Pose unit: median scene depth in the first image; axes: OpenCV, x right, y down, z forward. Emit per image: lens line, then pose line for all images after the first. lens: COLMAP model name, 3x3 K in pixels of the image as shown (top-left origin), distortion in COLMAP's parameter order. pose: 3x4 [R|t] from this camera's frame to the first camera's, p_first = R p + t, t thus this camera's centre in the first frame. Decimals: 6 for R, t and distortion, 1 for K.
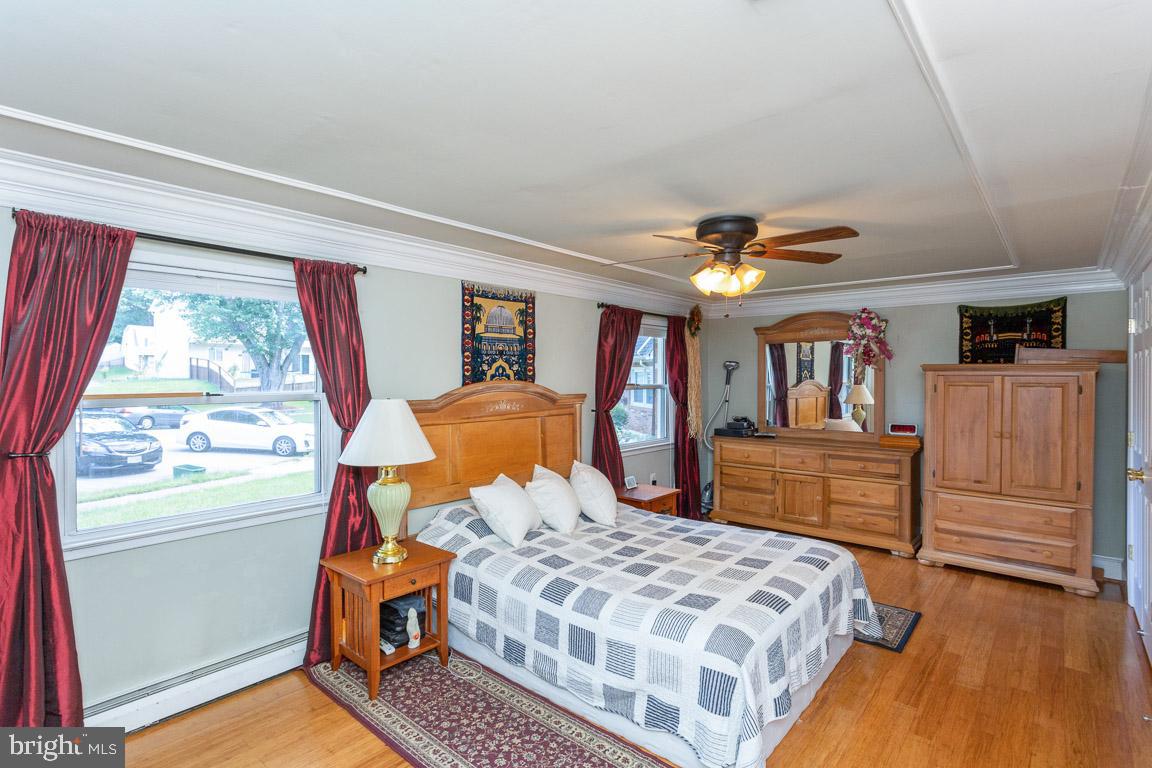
lens RADIAL K [[527.2, 0, 578.9], [0, 527.2, 383.6], [0, 0, 1]] dist [-0.026793, -0.000775]
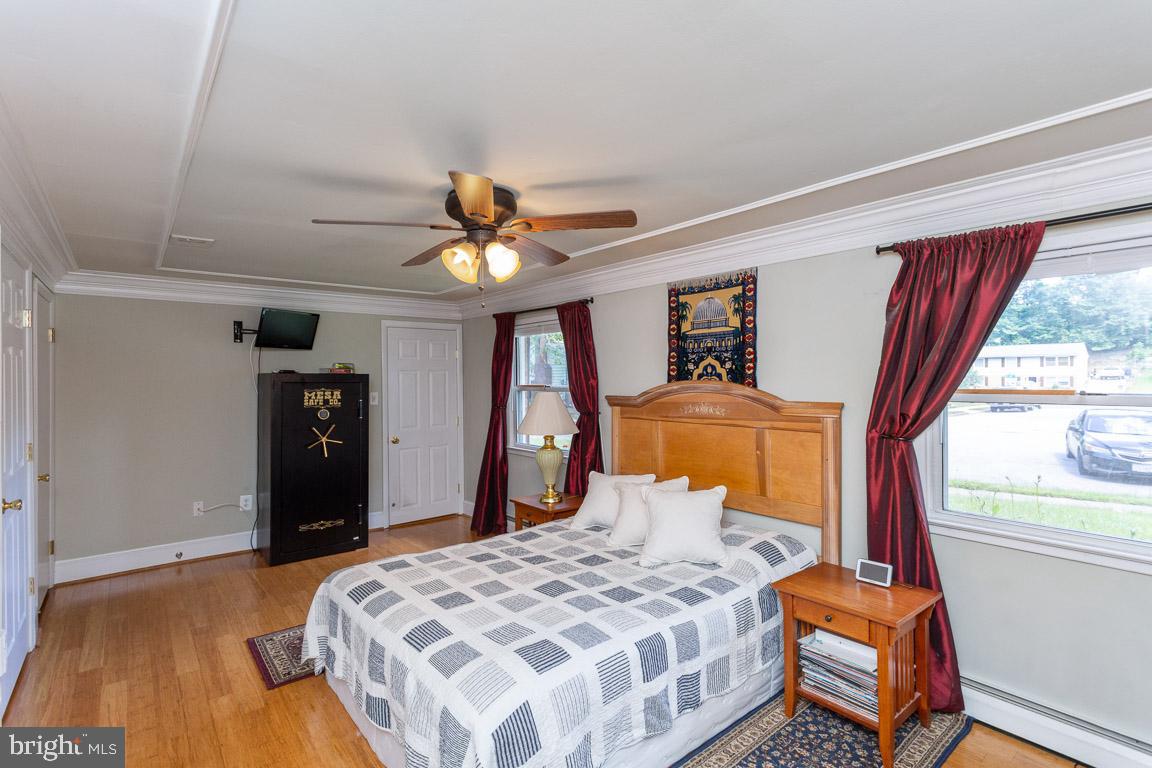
lens RADIAL K [[553.6, 0, 580.3], [0, 553.6, 377.5], [0, 0, 1]] dist [-0.000388, 0.002546]
pose [[-0.131863, 0.004727, -0.991257, 0.832542], [-0.006079, 0.999966, 0.005578, -0.015093], [0.991249, 0.006762, -0.131830, 0.919532]]
